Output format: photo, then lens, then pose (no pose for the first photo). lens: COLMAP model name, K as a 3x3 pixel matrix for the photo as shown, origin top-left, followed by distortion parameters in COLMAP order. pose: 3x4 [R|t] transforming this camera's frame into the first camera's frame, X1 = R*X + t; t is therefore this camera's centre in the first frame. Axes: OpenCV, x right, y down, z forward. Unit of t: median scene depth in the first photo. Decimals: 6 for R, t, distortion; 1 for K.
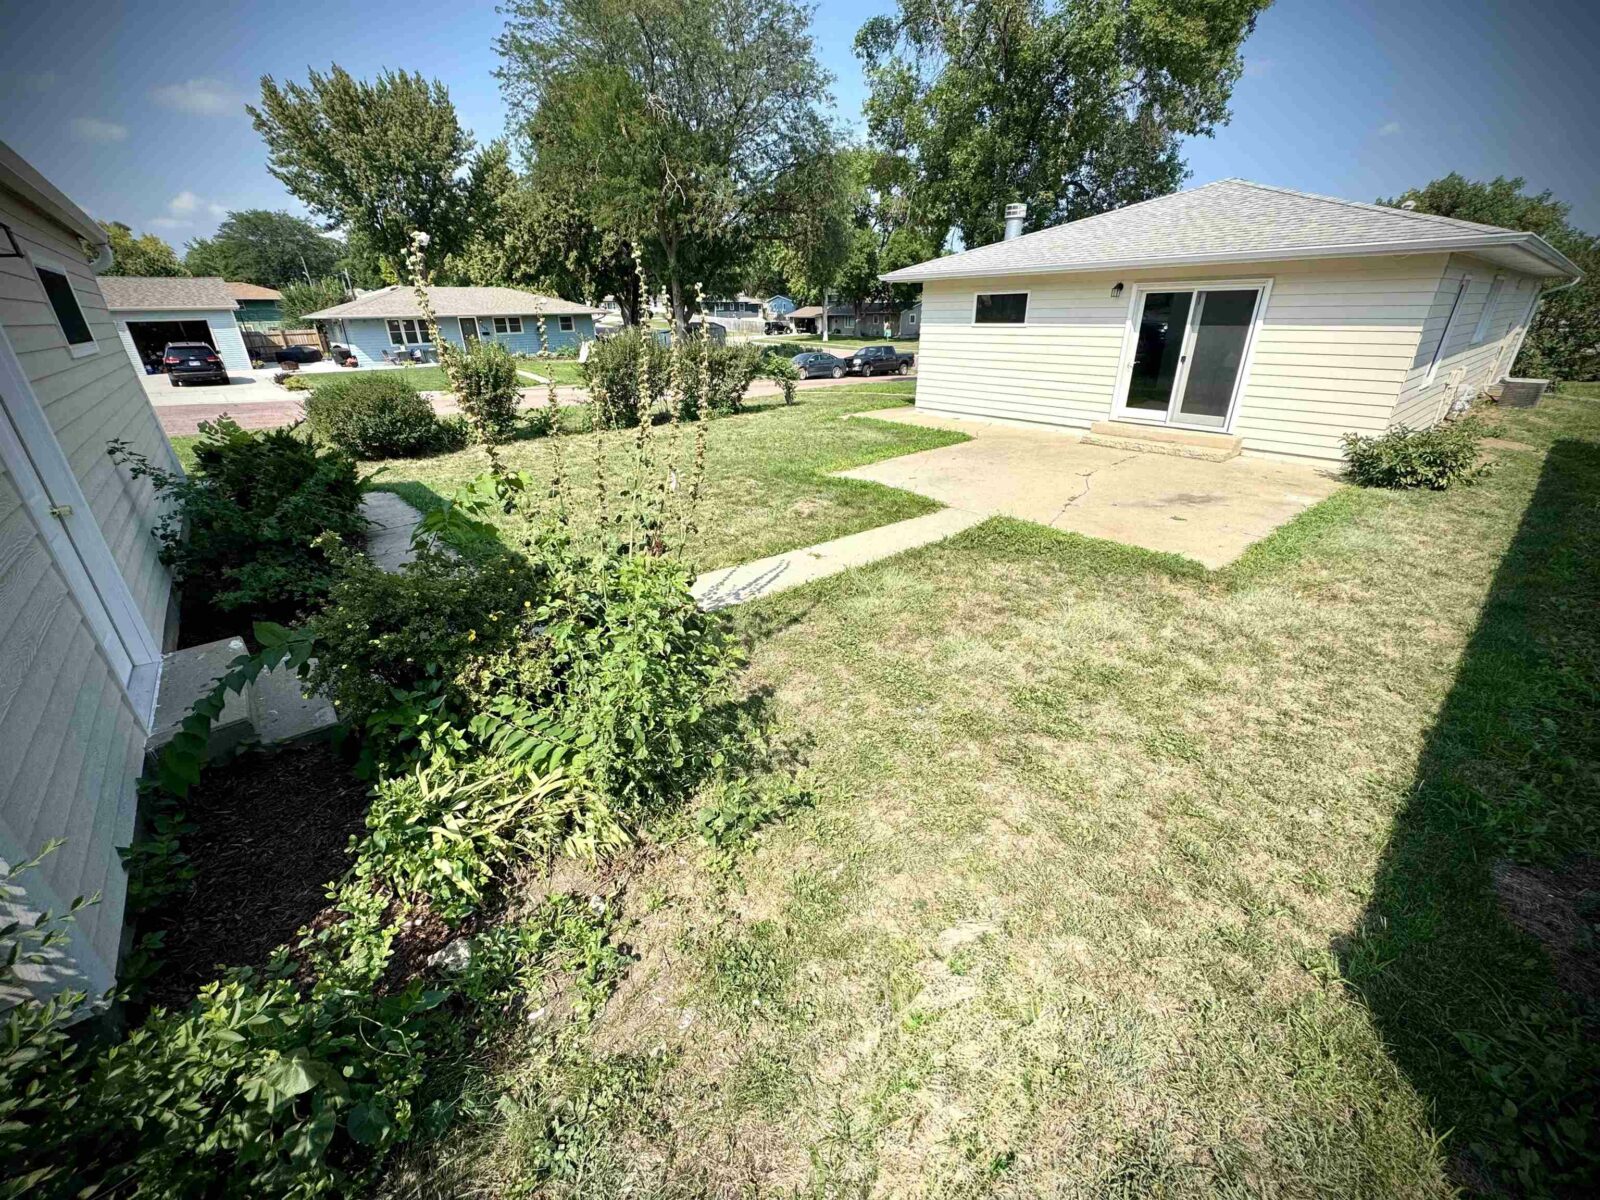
lens RADIAL K [[640.8, 0, 800.0], [0, 640.8, 600.0], [0, 0, 1]] dist [0.005550, 0.000251]
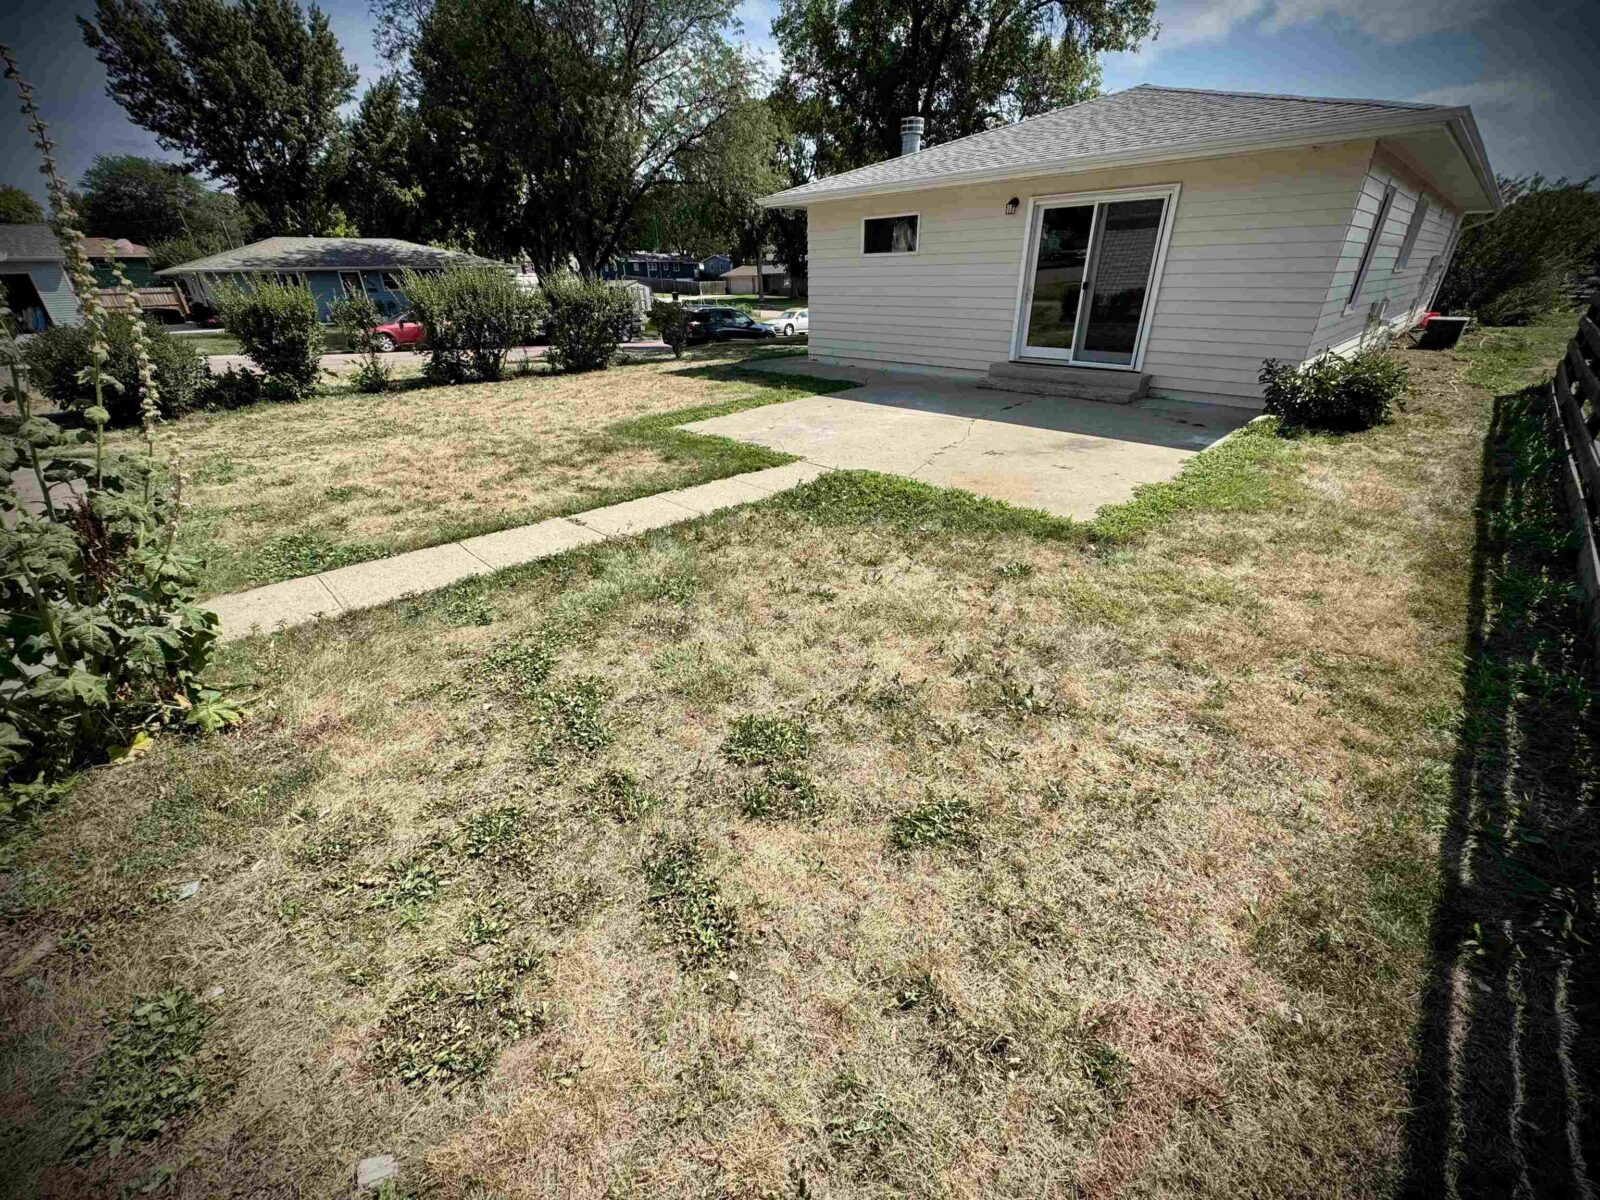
lens RADIAL K [[652.5, 0, 821.9], [0, 652.5, 598.5], [0, 0, 1]] dist [0.000209, 0.013115]
pose [[0.994790, -0.038180, 0.094528, 0.147516], [0.035243, 0.998849, 0.032541, 0.001025], [-0.095661, -0.029040, 0.994990, 0.151817]]
